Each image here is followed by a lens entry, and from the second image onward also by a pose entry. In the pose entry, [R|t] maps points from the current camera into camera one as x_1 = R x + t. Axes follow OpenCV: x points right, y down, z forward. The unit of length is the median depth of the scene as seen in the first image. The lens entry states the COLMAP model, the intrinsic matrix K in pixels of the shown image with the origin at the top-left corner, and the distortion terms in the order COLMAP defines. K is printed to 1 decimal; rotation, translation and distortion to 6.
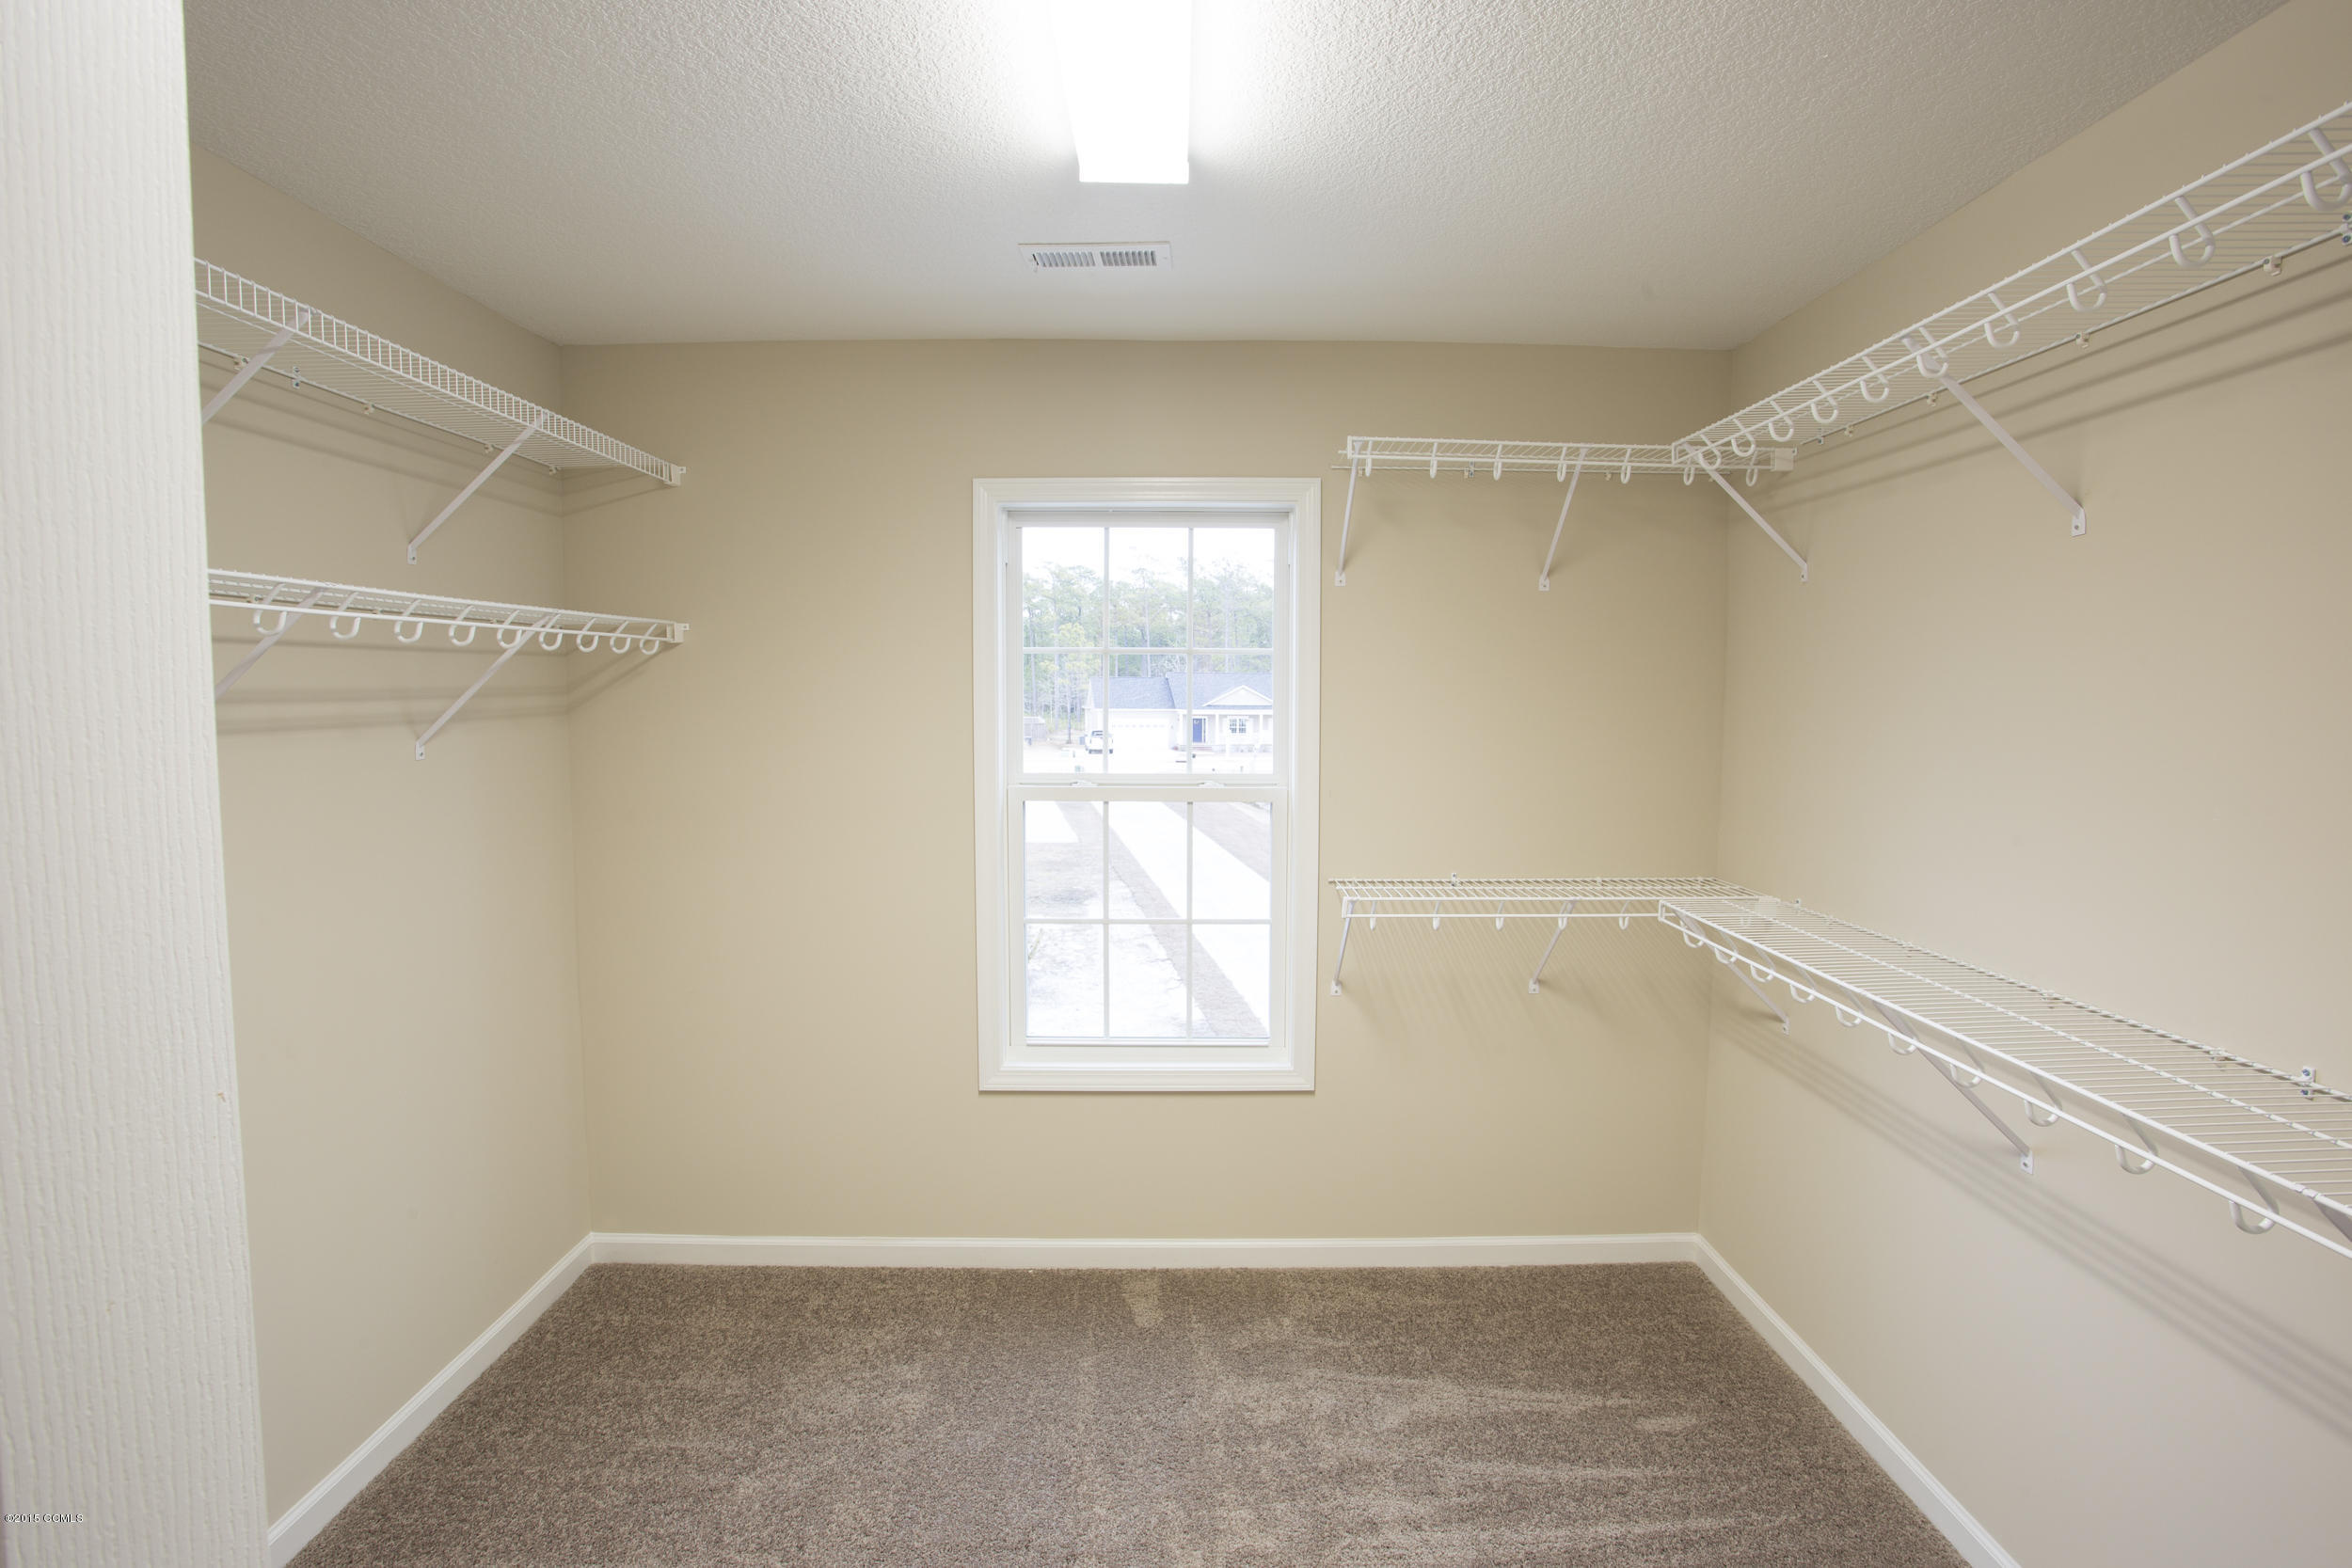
lens RADIAL K [[1121.1, 0, 1176.0], [0, 1121.1, 784.0], [0, 0, 1]] dist [-0.063139, 0.000090]
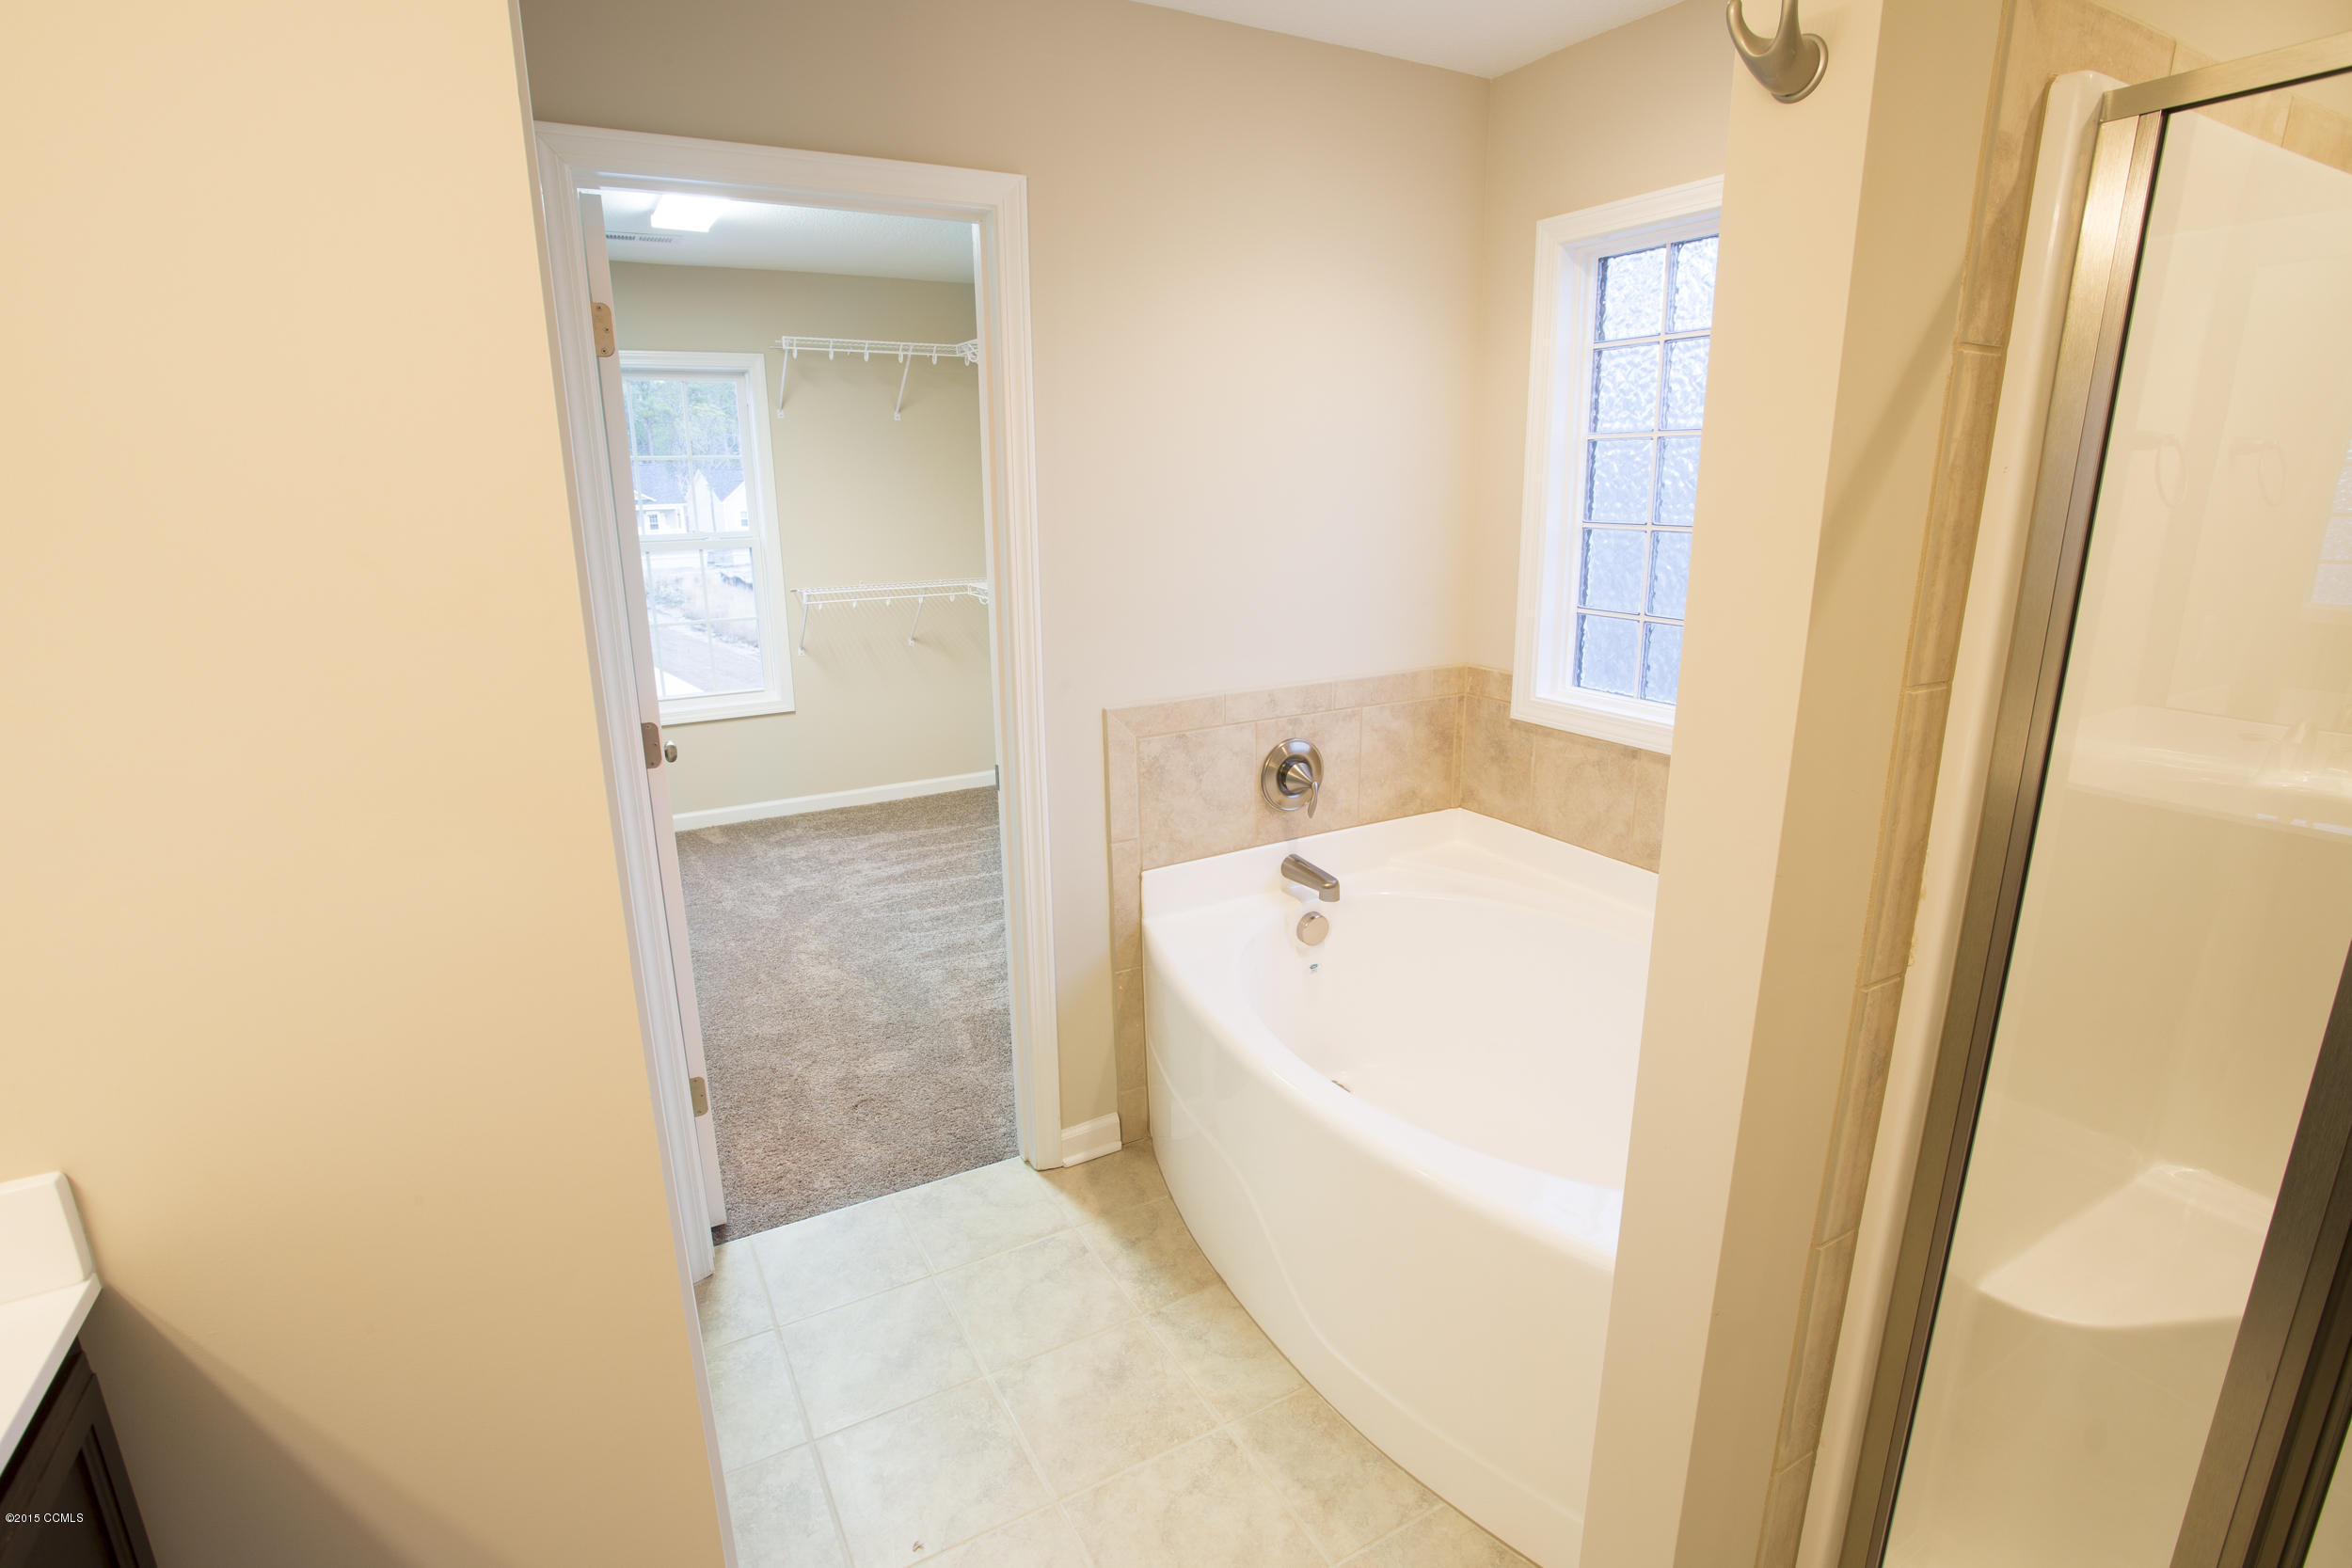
lens RADIAL K [[1121.1, 0, 1176.0], [0, 1121.1, 784.0], [0, 0, 1]] dist [-0.063139, 0.000090]
pose [[0.864504, -0.136834, 0.483641, -0.253826], [0.049072, 0.980611, 0.189723, 0.092886], [-0.500224, -0.140283, 0.854457, -0.937822]]
